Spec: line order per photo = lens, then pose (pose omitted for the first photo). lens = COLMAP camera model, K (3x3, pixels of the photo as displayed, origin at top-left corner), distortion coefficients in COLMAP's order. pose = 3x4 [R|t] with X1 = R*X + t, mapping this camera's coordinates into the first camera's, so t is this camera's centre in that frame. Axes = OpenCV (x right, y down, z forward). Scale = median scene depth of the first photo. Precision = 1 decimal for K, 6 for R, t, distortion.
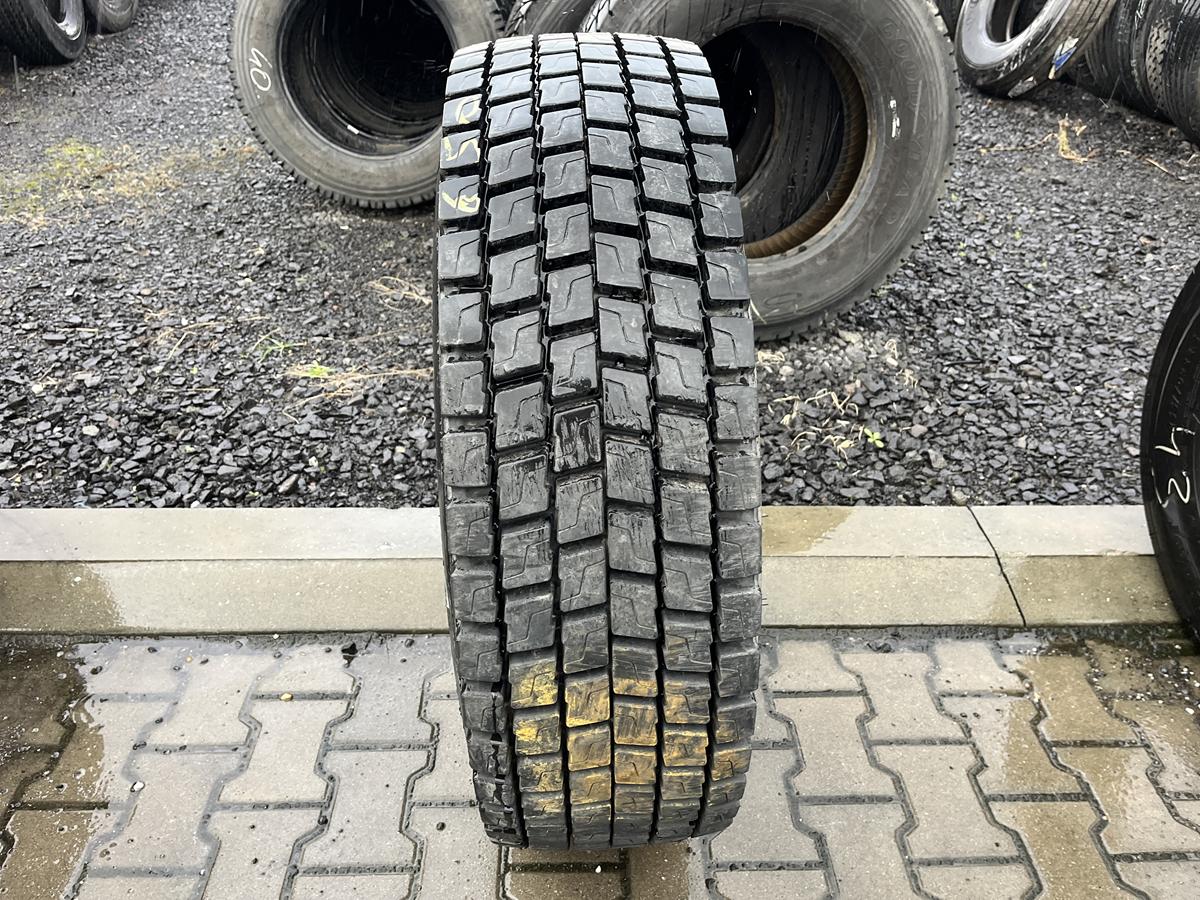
lens RADIAL K [[909.8, 0, 600.2], [0, 909.8, 449.5], [0, 0, 1]] dist [0.073504, -0.109459]
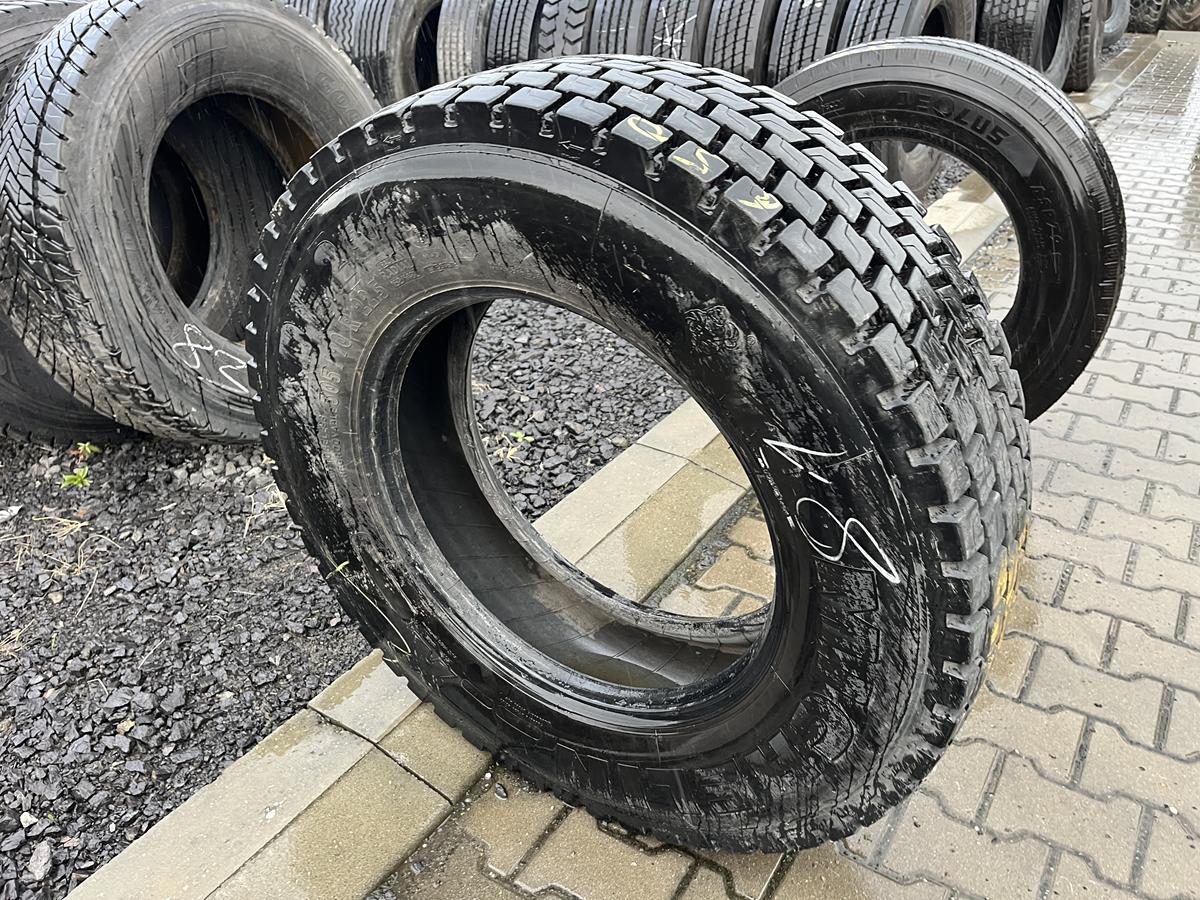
lens RADIAL K [[909.8, 0, 614.5], [0, 909.8, 445.6], [0, 0, 1]] dist [0.073504, -0.109459]
pose [[0.570380, -0.429082, 0.700396, -0.425773], [0.483646, 0.864657, 0.135848, -0.105003], [-0.663892, 0.261259, 0.700707, 0.202789]]
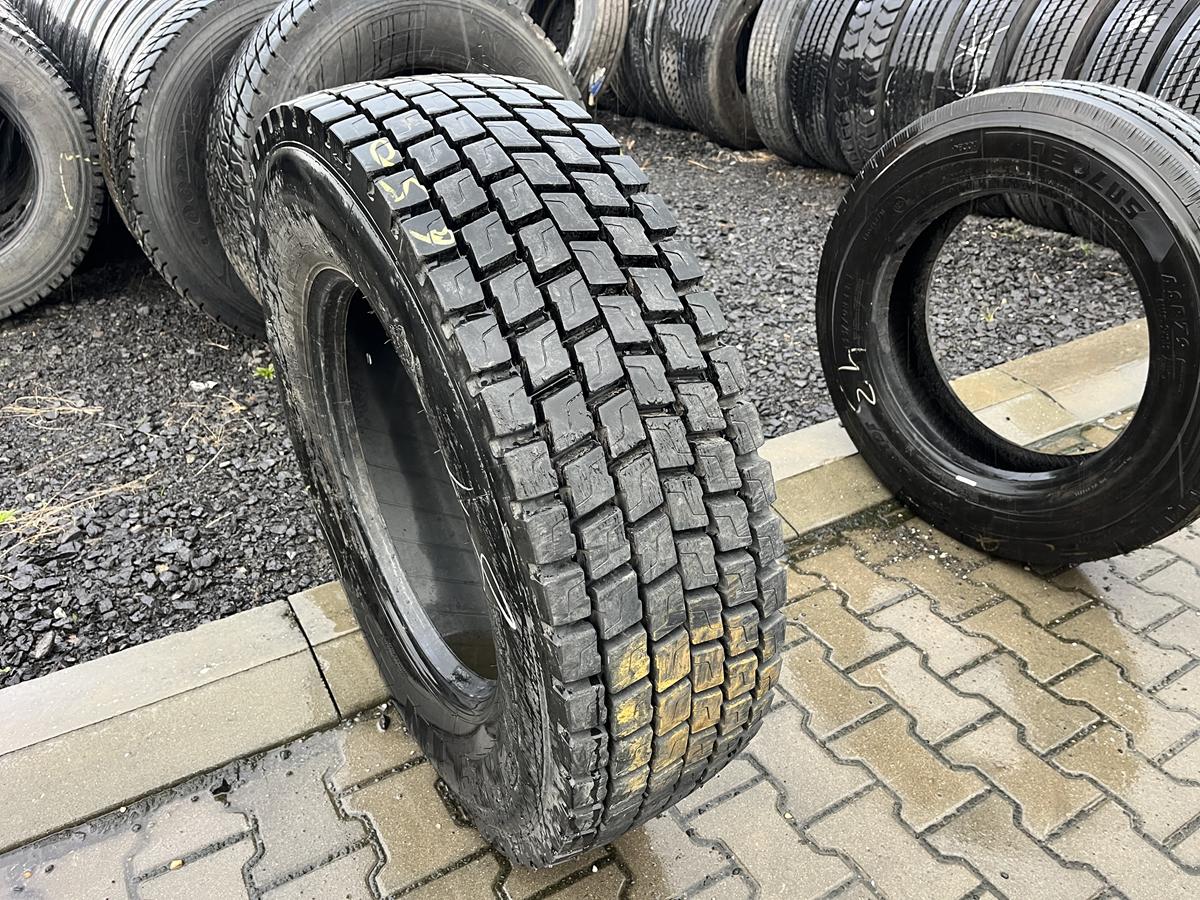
lens RADIAL K [[909.8, 0, 611.1], [0, 909.8, 447.6], [0, 0, 1]] dist [0.073504, -0.109459]
pose [[0.868805, -0.258339, 0.422420, -0.194985], [0.279989, 0.959938, 0.011206, -0.000364], [-0.408392, 0.108537, 0.906331, 0.008345]]
